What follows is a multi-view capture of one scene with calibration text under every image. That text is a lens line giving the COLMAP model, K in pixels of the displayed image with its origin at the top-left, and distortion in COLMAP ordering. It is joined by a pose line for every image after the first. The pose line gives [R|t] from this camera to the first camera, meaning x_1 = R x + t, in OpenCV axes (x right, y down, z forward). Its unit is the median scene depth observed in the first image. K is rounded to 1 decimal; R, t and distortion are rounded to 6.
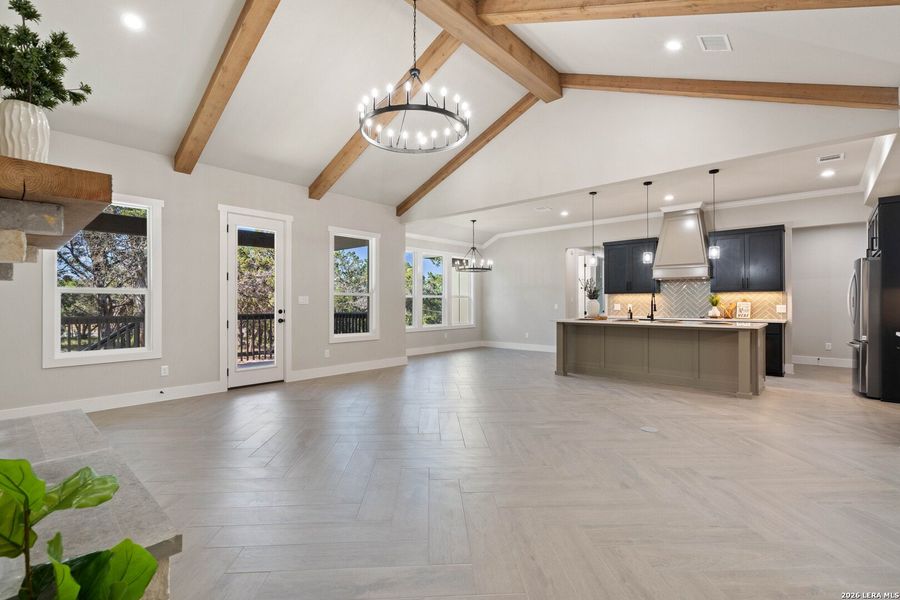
lens RADIAL K [[415.4, 0, 456.3], [0, 415.4, 293.6], [0, 0, 1]] dist [-0.005384, 0.003680]
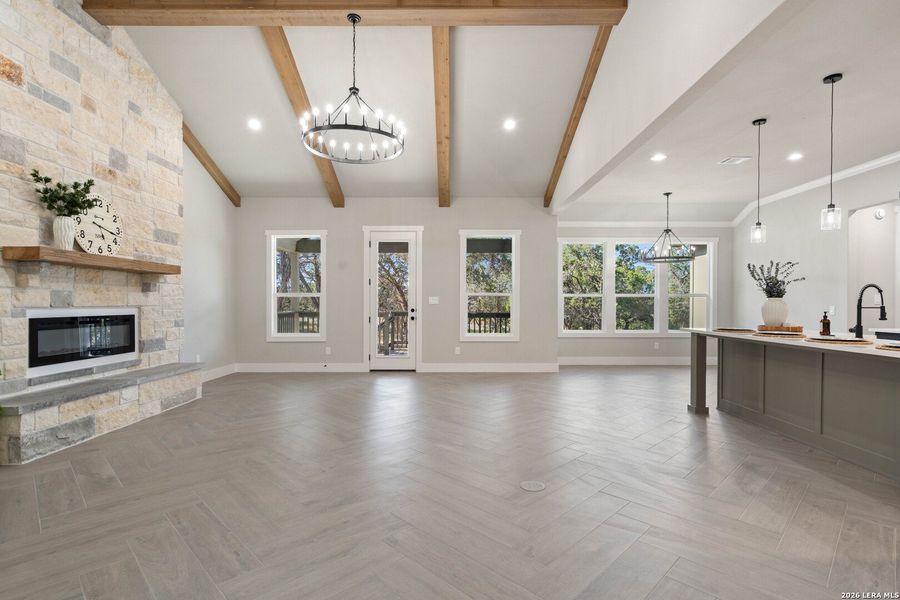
lens RADIAL K [[447.3, 0, 451.8], [0, 447.3, 300.7], [0, 0, 1]] dist [0.000753, 0.002221]
pose [[0.659736, -0.002623, -0.751493, 0.585024], [0.015355, 0.999832, 0.009991, 0.005608], [0.751340, -0.018131, 0.659666, 0.256274]]
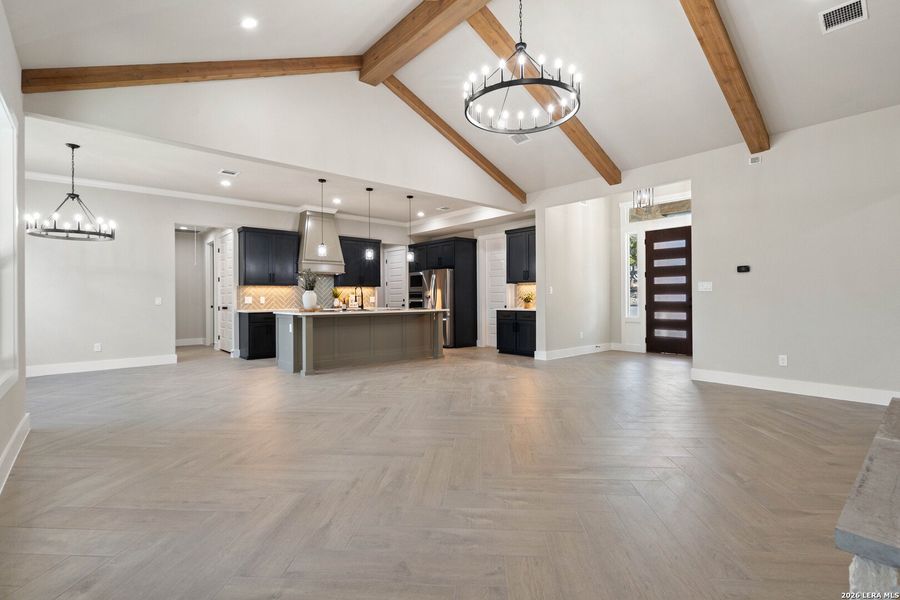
lens RADIAL K [[415.4, 0, 448.6], [0, 415.4, 298.4], [0, 0, 1]] dist [-0.005384, 0.003680]
pose [[0.134548, -0.002034, 0.990905, -0.658162], [-0.017712, 0.999833, 0.004457, 0.025239], [-0.990749, -0.018151, 0.134489, 0.634391]]
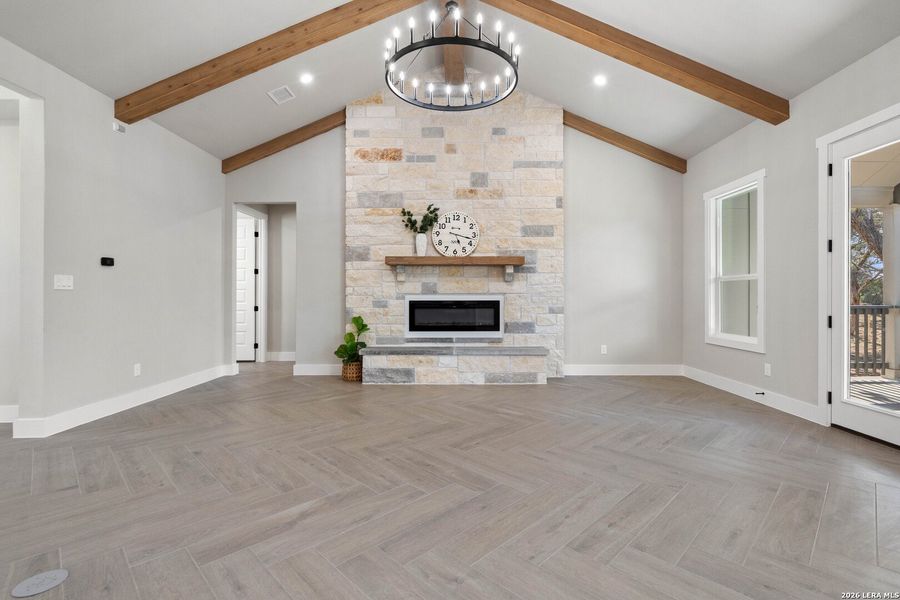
lens RADIAL K [[415.4, 0, 456.5], [0, 415.4, 292.1], [0, 0, 1]] dist [-0.005384, 0.003680]
pose [[-0.751408, -0.001698, -0.659836, 0.266907], [0.017109, 0.999610, -0.022055, 0.030373], [0.659616, -0.027861, -0.751086, 0.995877]]
